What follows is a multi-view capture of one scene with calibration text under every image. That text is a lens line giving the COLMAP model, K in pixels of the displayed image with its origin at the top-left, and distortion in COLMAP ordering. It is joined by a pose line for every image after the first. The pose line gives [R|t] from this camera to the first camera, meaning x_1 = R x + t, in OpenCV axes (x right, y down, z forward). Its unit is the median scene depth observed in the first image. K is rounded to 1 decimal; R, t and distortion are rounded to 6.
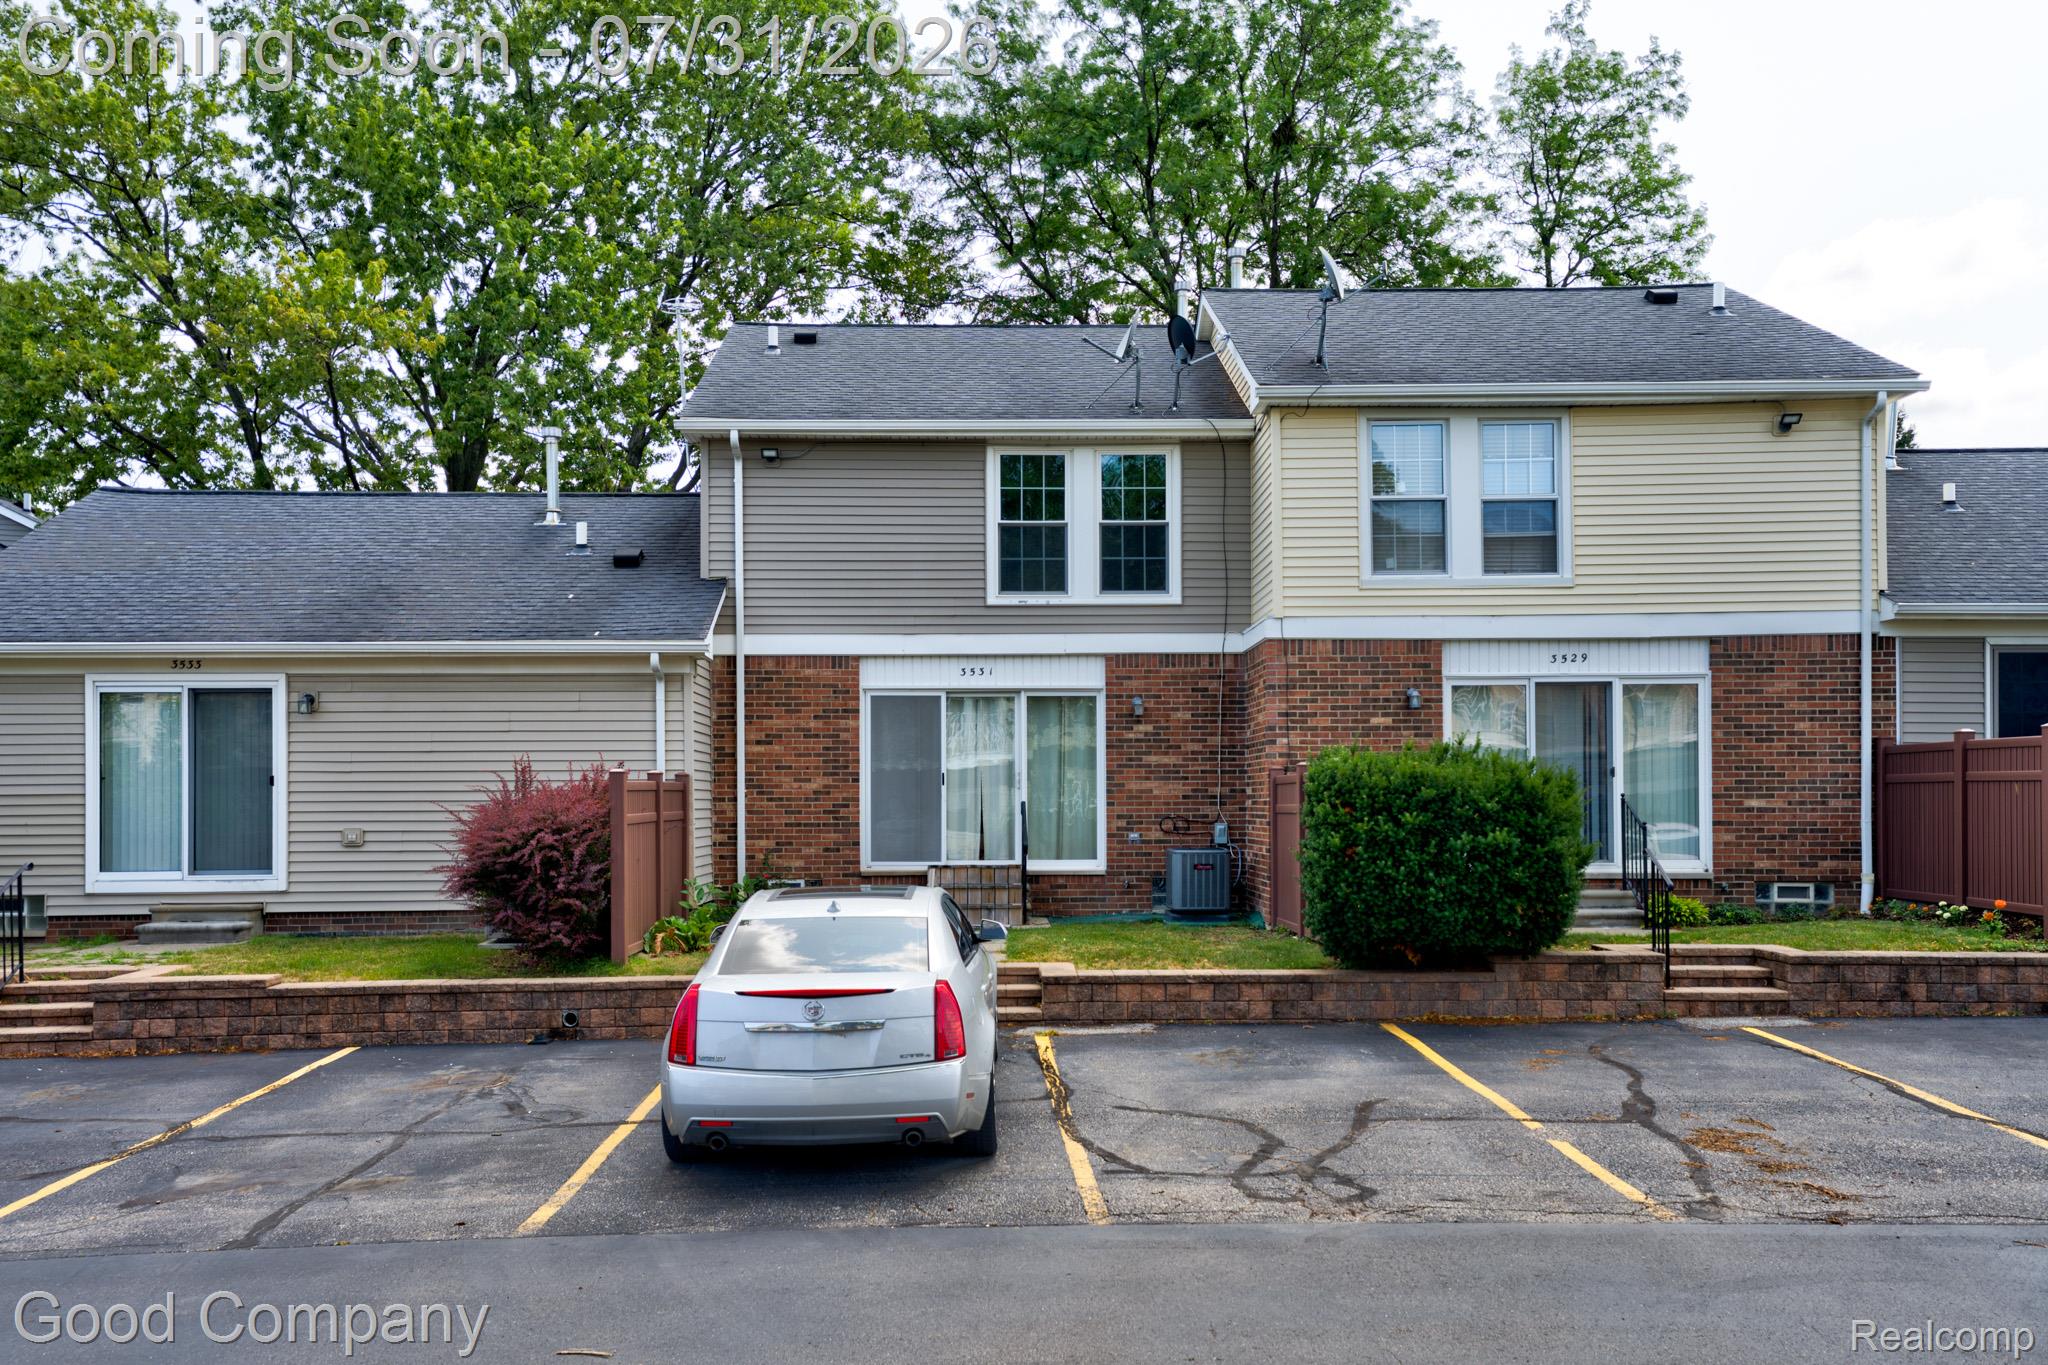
lens RADIAL K [[1806.6, 0, 1024.0], [0, 1806.6, 682.5], [0, 0, 1]] dist [0.008862, 0.002209]
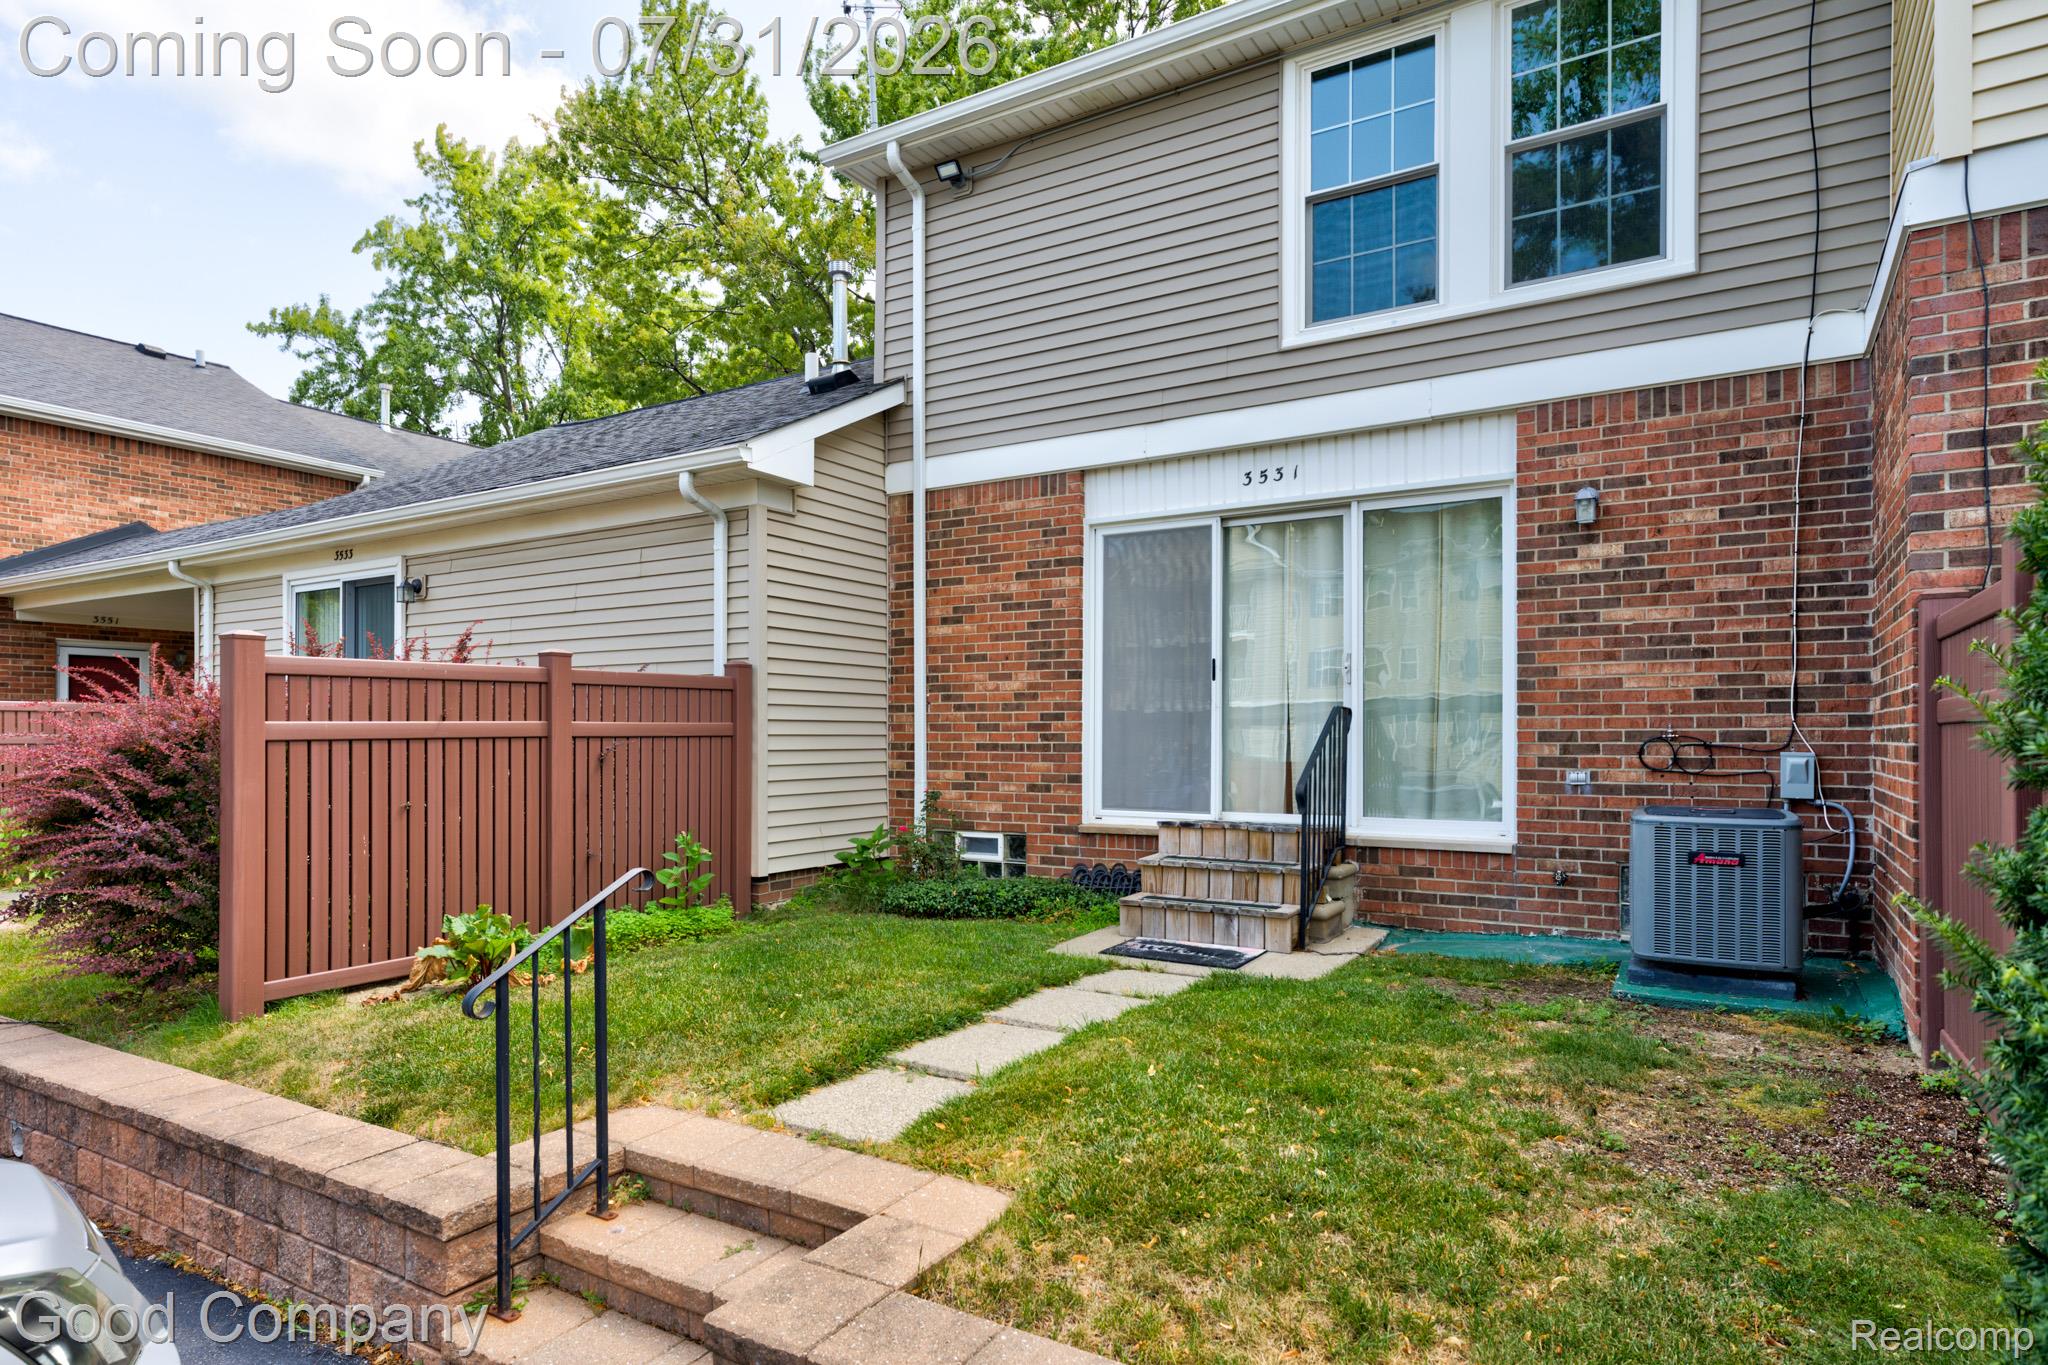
lens RADIAL K [[1163.2, 0, 1022.2], [0, 1163.2, 714.2], [0, 0, 1]] dist [-0.003102, 0.015300]
pose [[0.839052, -0.006406, -0.544014, 0.104707], [0.032383, 0.998746, 0.038185, 0.051707], [0.543087, -0.049656, 0.838207, 0.660258]]
